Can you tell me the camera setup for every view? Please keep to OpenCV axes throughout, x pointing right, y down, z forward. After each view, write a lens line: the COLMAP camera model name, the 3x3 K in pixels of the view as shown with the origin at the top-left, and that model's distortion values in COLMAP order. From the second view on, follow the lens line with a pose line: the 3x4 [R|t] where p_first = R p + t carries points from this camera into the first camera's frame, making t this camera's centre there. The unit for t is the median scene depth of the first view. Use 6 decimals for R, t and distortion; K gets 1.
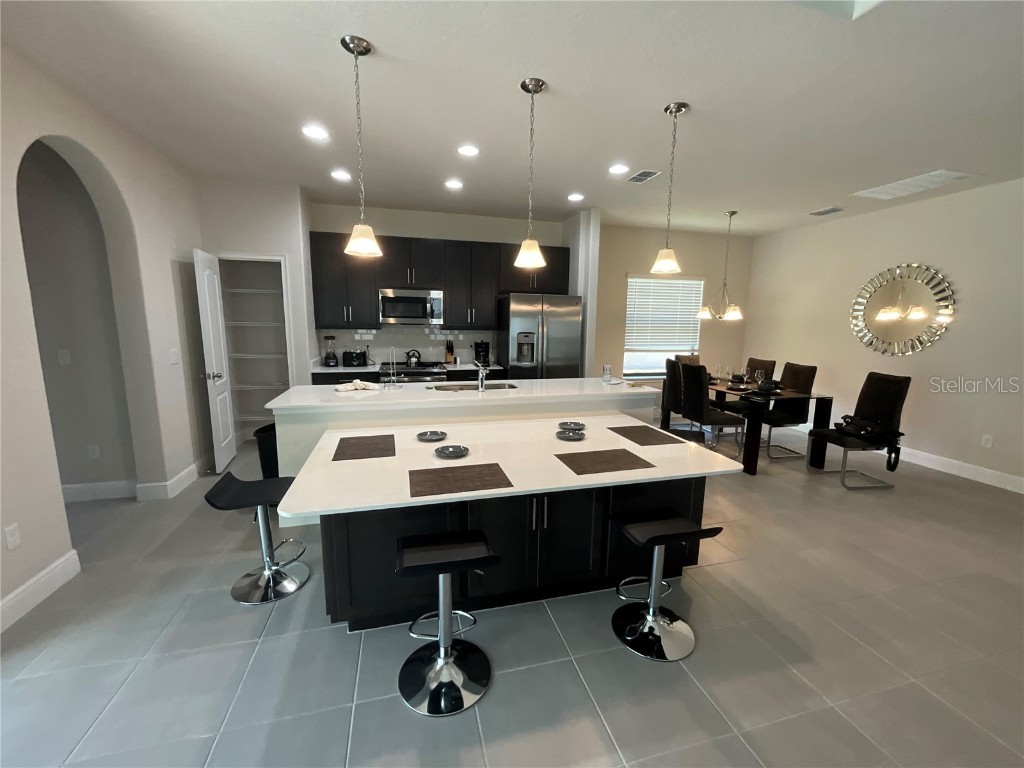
lens RADIAL K [[416.7, 0, 512.0], [0, 416.7, 384.0], [0, 0, 1]] dist [-0.000905, -0.000381]
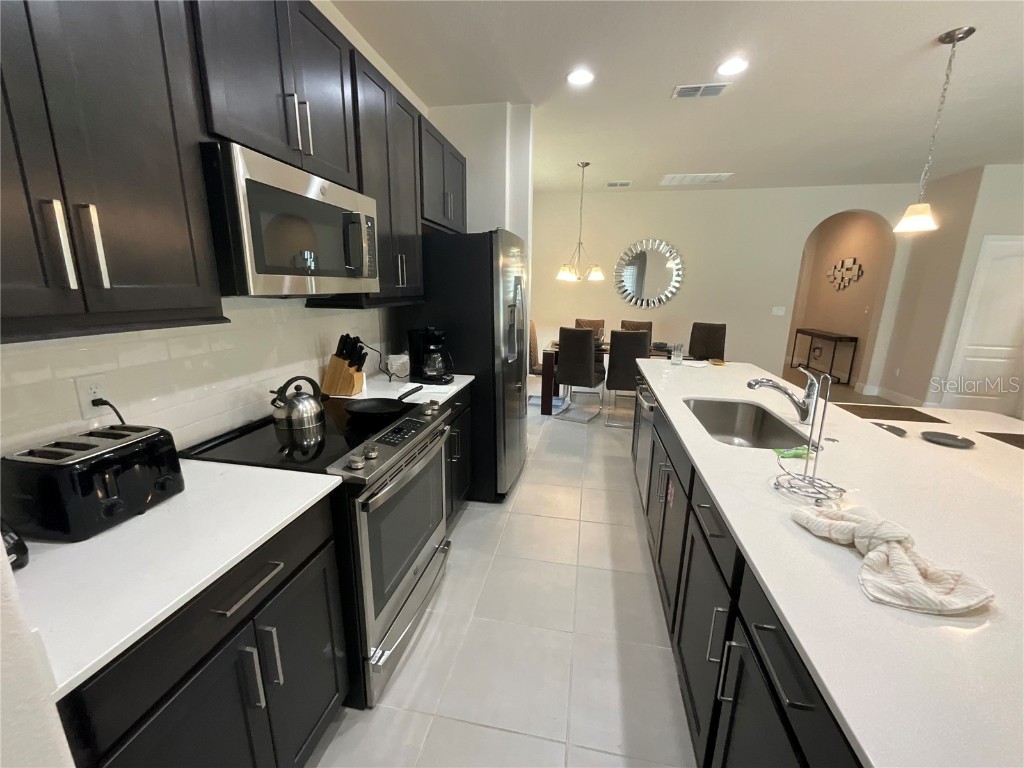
lens RADIAL K [[416.7, 0, 512.0], [0, 416.7, 384.0], [0, 0, 1]] dist [-0.000905, -0.000381]
pose [[0.423006, -0.213840, 0.880533, -0.614358], [0.130345, 0.976008, 0.174409, -0.152082], [-0.896703, 0.040997, 0.440730, 0.977107]]
